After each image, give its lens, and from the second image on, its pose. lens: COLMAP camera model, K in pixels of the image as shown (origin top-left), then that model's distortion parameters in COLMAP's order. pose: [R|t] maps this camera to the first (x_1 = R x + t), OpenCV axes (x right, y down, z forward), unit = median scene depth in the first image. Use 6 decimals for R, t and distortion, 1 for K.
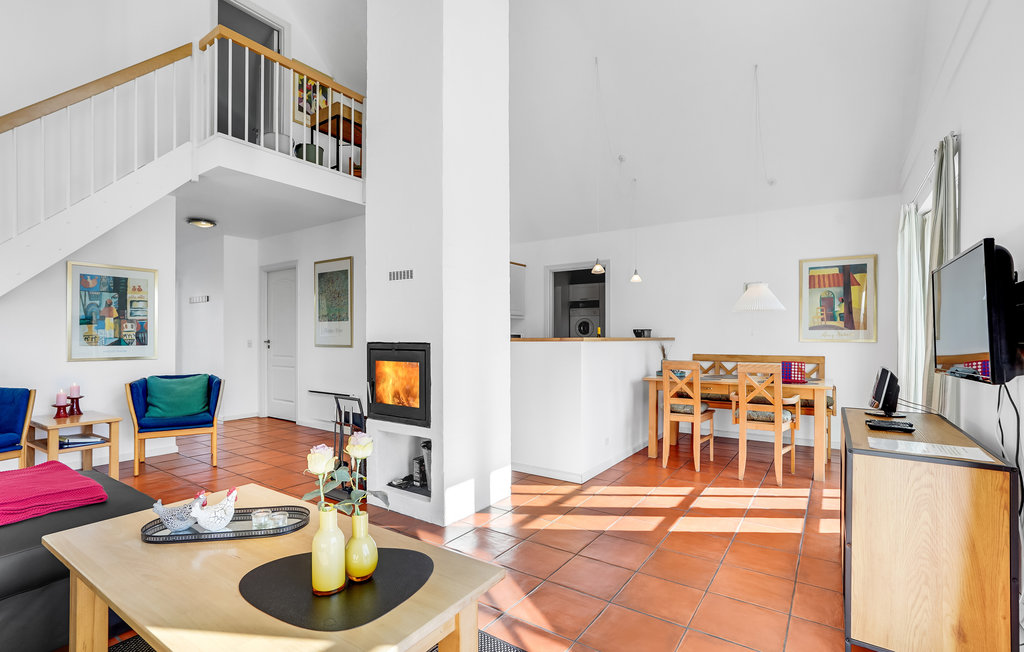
lens RADIAL K [[473.2, 0, 511.2], [0, 473.2, 335.1], [0, 0, 1]] dist [-0.016074, 0.006267]
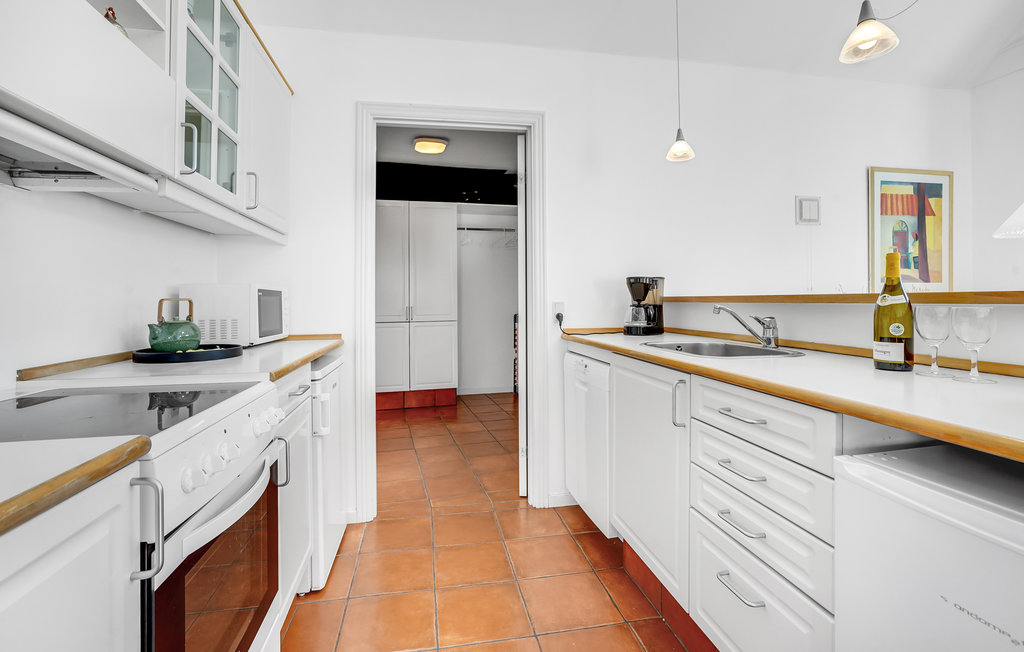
lens RADIAL K [[473.2, 0, 512.1], [0, 473.2, 292.1], [0, 0, 1]] dist [-0.016074, 0.006267]
pose [[0.697244, 0.007451, 0.716795, -0.144371], [0.004734, 0.999876, -0.014998, 0.009079], [-0.716818, 0.013850, 0.697123, 0.940092]]
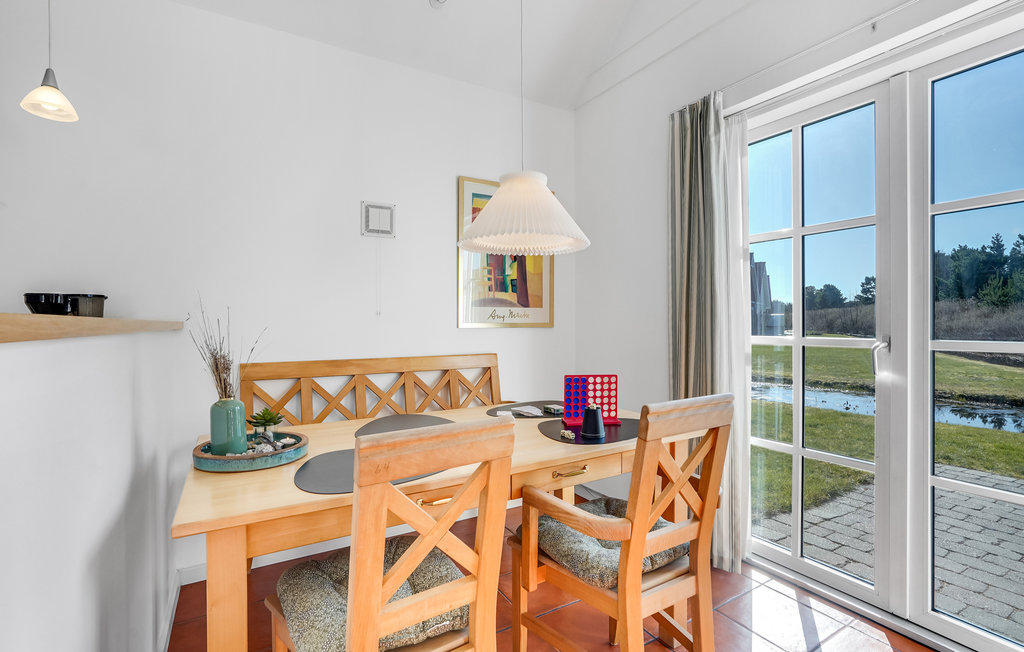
lens RADIAL K [[473.2, 0, 507.1], [0, 473.2, 325.4], [0, 0, 1]] dist [-0.016074, 0.006267]
pose [[0.426629, -0.007447, 0.904396, 0.153070], [0.003932, 0.999972, 0.006379, 0.008171], [-0.904418, 0.000835, 0.426646, 0.744315]]
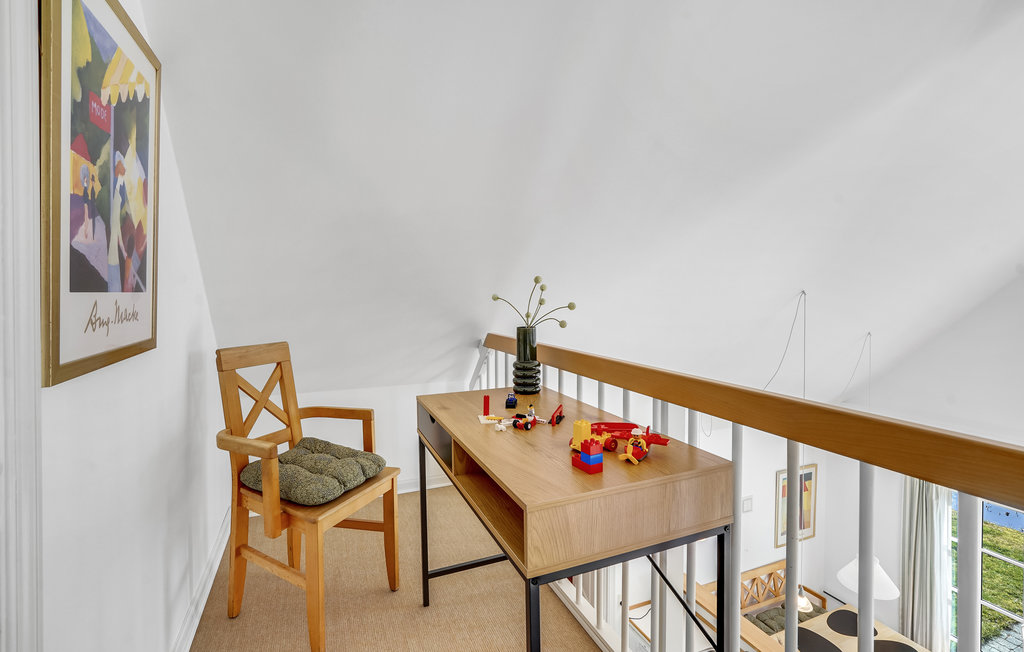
lens RADIAL K [[473.2, 0, 508.4], [0, 473.2, 302.4], [0, 0, 1]] dist [-0.016074, 0.006267]
pose [[0.545809, -0.014926, 0.837777, -0.603124], [0.005069, 0.999882, 0.014512, -0.572483], [-0.837894, -0.003674, 0.545820, 0.959825]]
